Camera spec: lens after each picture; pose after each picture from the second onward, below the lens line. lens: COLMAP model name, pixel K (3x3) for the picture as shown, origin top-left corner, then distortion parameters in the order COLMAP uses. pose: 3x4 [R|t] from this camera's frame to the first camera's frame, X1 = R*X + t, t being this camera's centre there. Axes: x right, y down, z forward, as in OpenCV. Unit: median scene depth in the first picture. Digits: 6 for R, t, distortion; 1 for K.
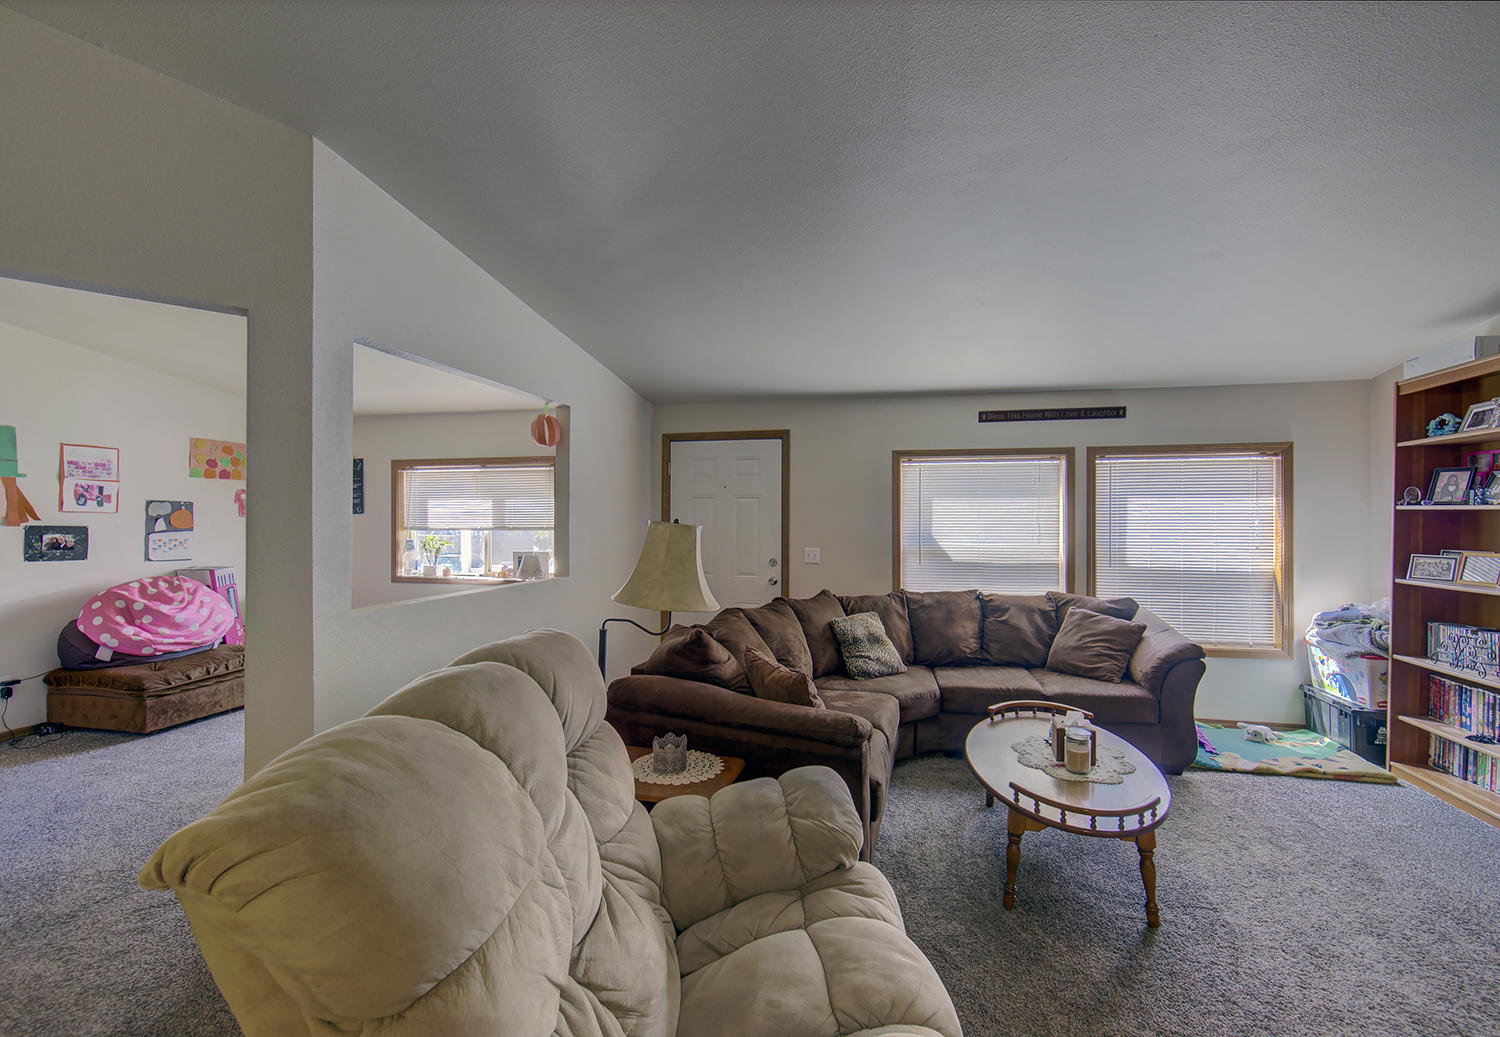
lens RADIAL K [[606.8, 0, 750.0], [0, 606.8, 518.5], [0, 0, 1]] dist [0.001723, 0.000812]
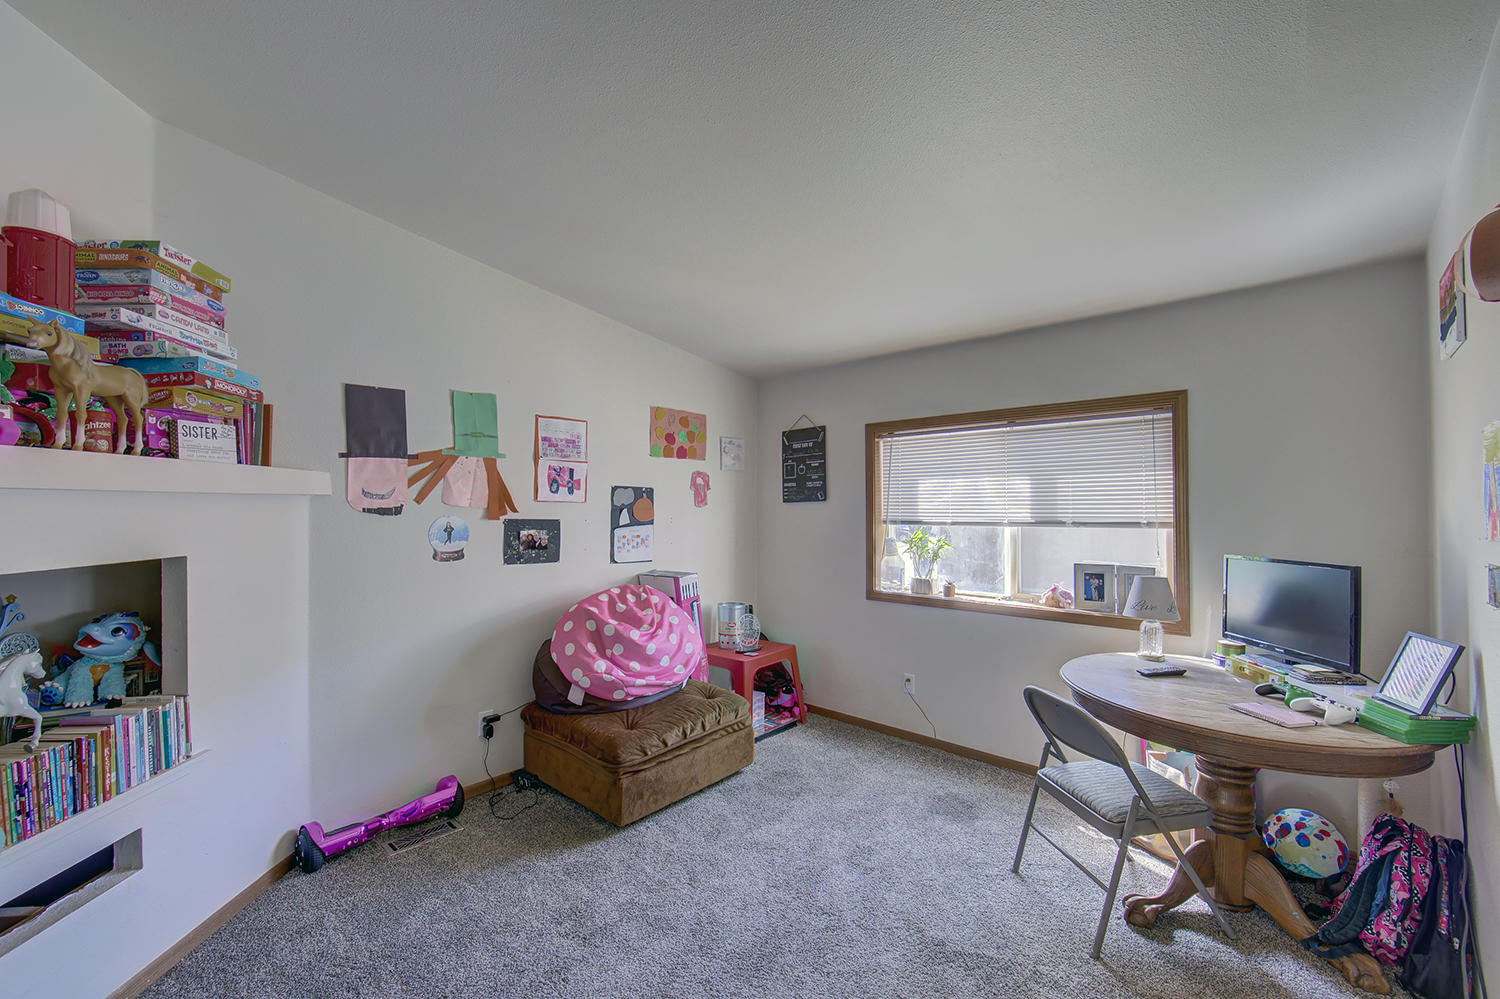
lens RADIAL K [[615.0, 0, 750.0], [0, 615.0, 499.5], [0, 0, 1]] dist [-0.000660, 0.000065]
pose [[0.865149, -0.009985, -0.501416, -0.474630], [0.005187, 0.999926, -0.010962, -0.003199], [0.501489, 0.006883, 0.865137, 0.433933]]
